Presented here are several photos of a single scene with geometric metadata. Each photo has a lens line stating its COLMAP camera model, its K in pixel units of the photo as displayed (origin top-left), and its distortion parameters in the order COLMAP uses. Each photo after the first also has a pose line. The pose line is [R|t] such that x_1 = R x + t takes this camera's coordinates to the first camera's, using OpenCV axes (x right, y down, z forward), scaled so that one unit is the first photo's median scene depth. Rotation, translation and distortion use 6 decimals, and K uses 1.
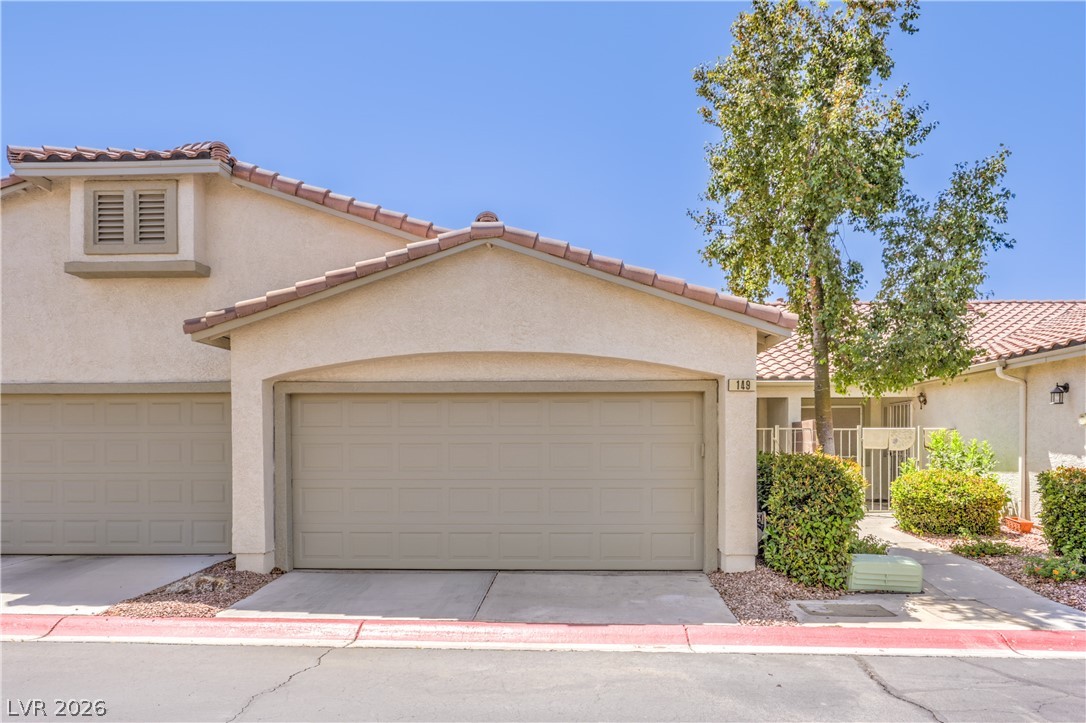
lens RADIAL K [[669.2, 0, 551.0], [0, 669.2, 440.6], [0, 0, 1]] dist [0.010938, -0.003193]
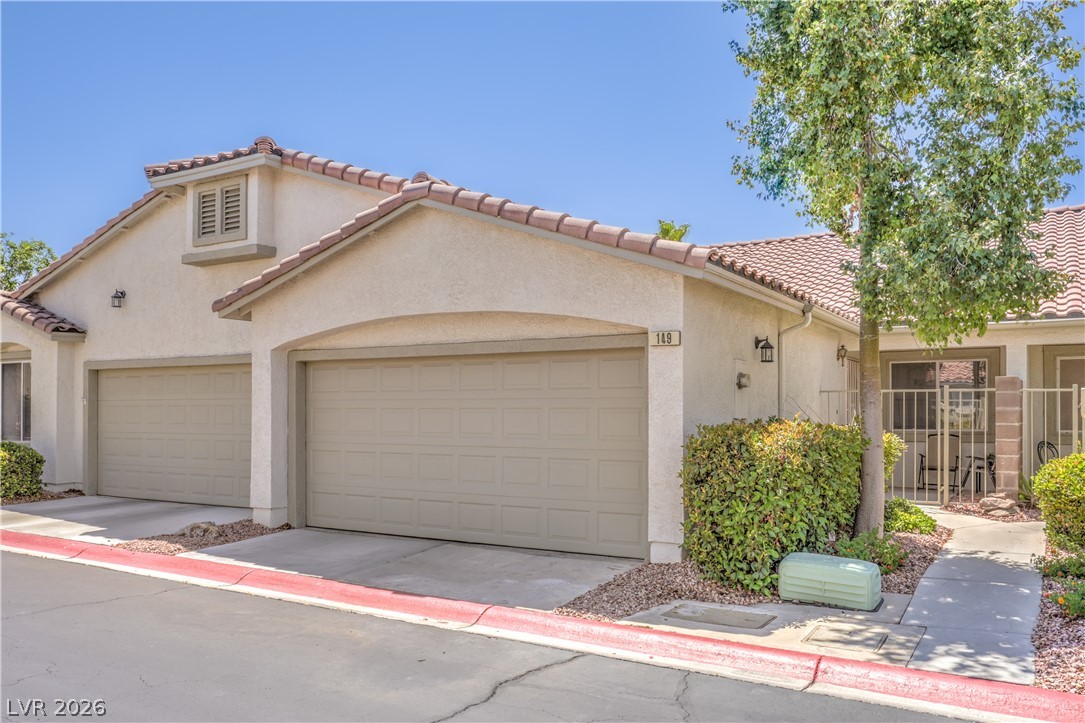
lens RADIAL K [[827.0, 0, 549.7], [0, 827.0, 392.9], [0, 0, 1]] dist [0.001821, 0.006199]
pose [[0.883126, -0.007313, -0.469080, 0.603413], [-0.001175, 0.999841, -0.017799, 0.003048], [0.469135, 0.016269, 0.882976, 0.022662]]
